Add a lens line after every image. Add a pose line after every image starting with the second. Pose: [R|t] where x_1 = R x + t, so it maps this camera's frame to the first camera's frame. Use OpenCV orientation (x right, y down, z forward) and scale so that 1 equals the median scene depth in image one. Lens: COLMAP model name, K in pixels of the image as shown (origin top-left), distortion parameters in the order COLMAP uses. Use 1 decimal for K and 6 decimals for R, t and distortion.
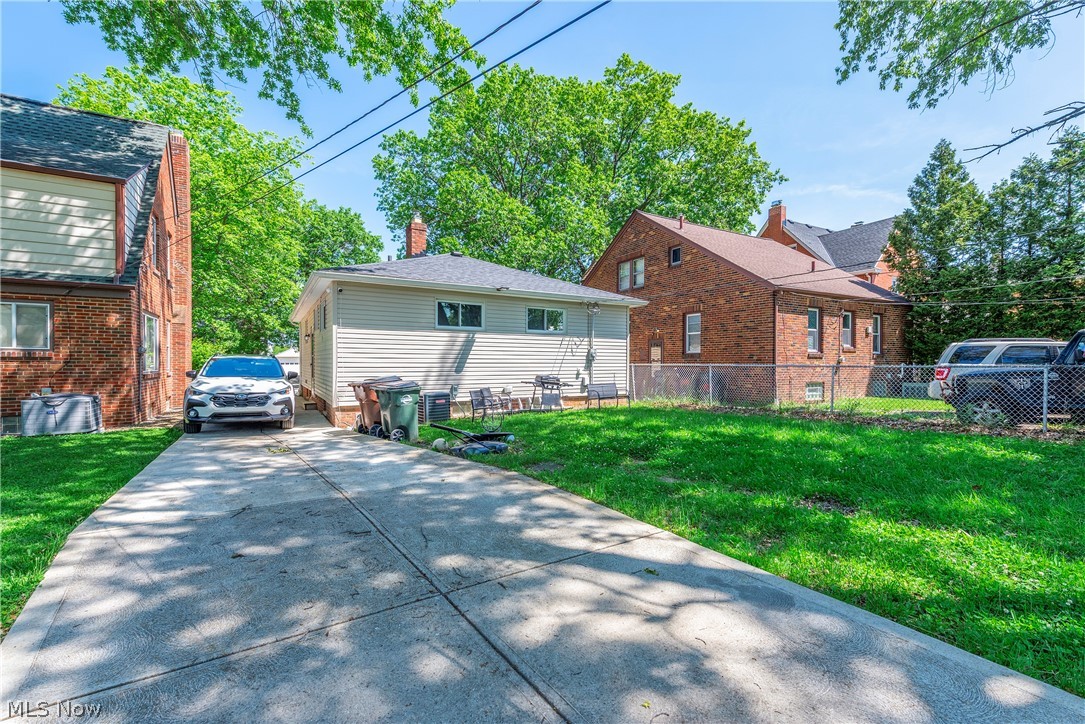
lens RADIAL K [[471.6, 0, 546.9], [0, 471.6, 369.8], [0, 0, 1]] dist [0.003317, -0.000174]
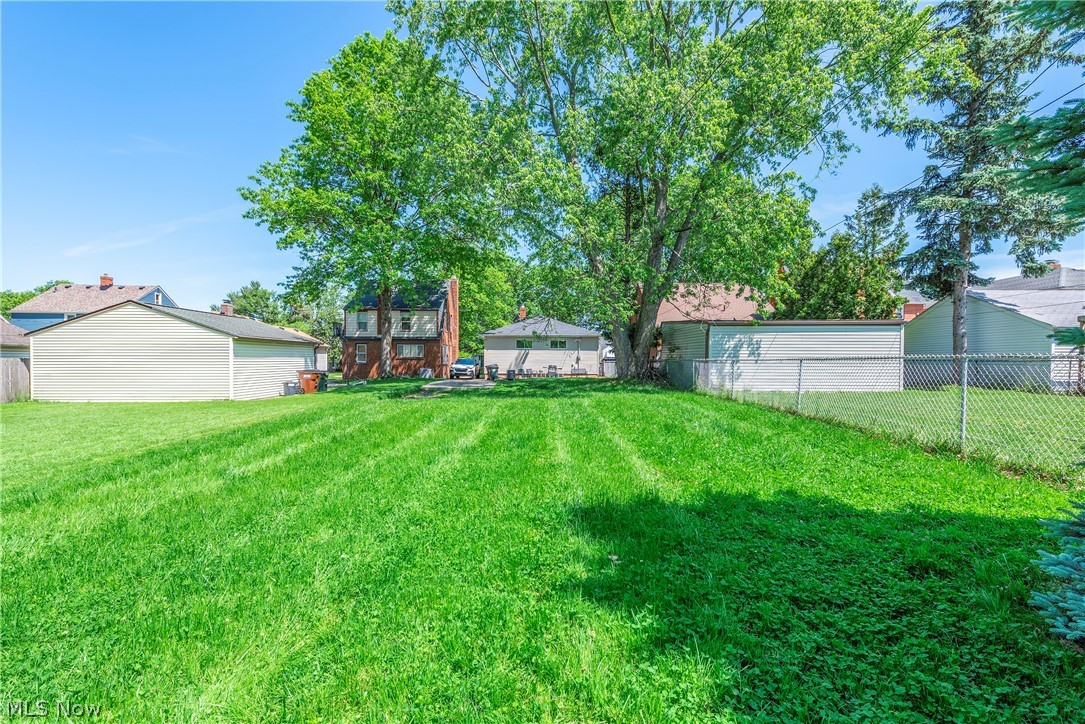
lens RADIAL K [[471.6, 0, 543.2], [0, 471.6, 365.6], [0, 0, 1]] dist [0.003317, -0.000174]
pose [[0.865900, 0.006989, -0.500168, 1.407080], [-0.012061, 0.999903, -0.006908, 0.036061], [0.500071, 0.012014, 0.865901, -1.505285]]
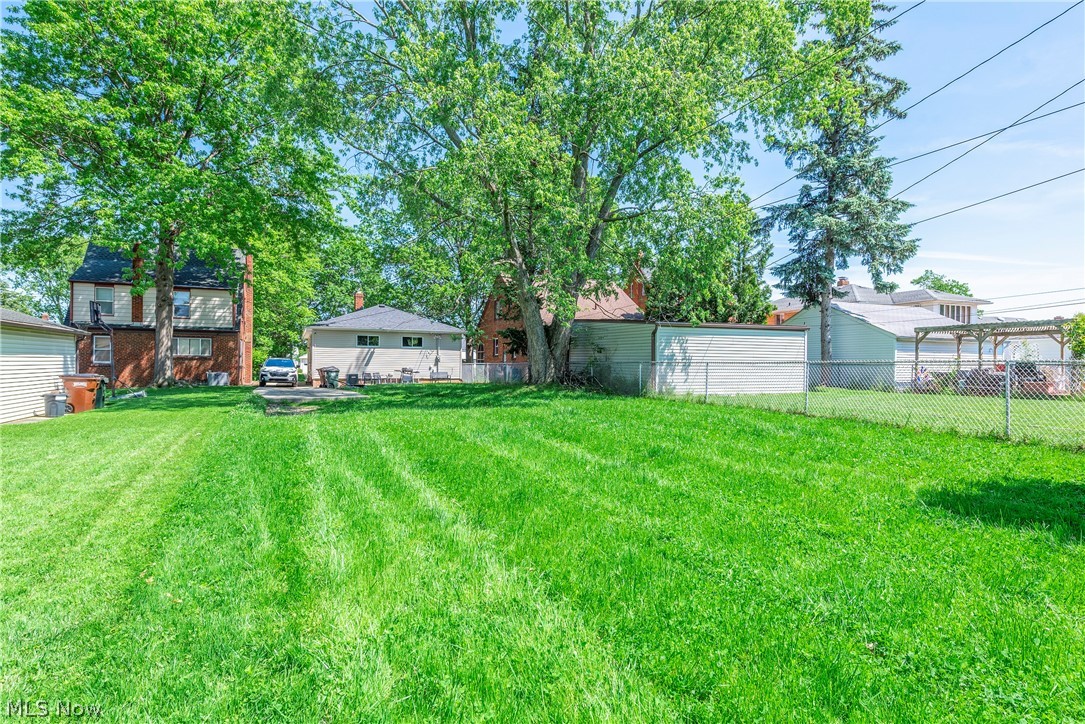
lens RADIAL K [[569.6, 0, 551.7], [0, 569.6, 360.0], [0, 0, 1]] dist [0.006984, -0.001309]
pose [[0.993663, 0.005978, -0.112244, 1.023400], [-0.008994, 0.999612, -0.026380, 0.041215], [0.112042, 0.027222, 0.993330, -1.663190]]
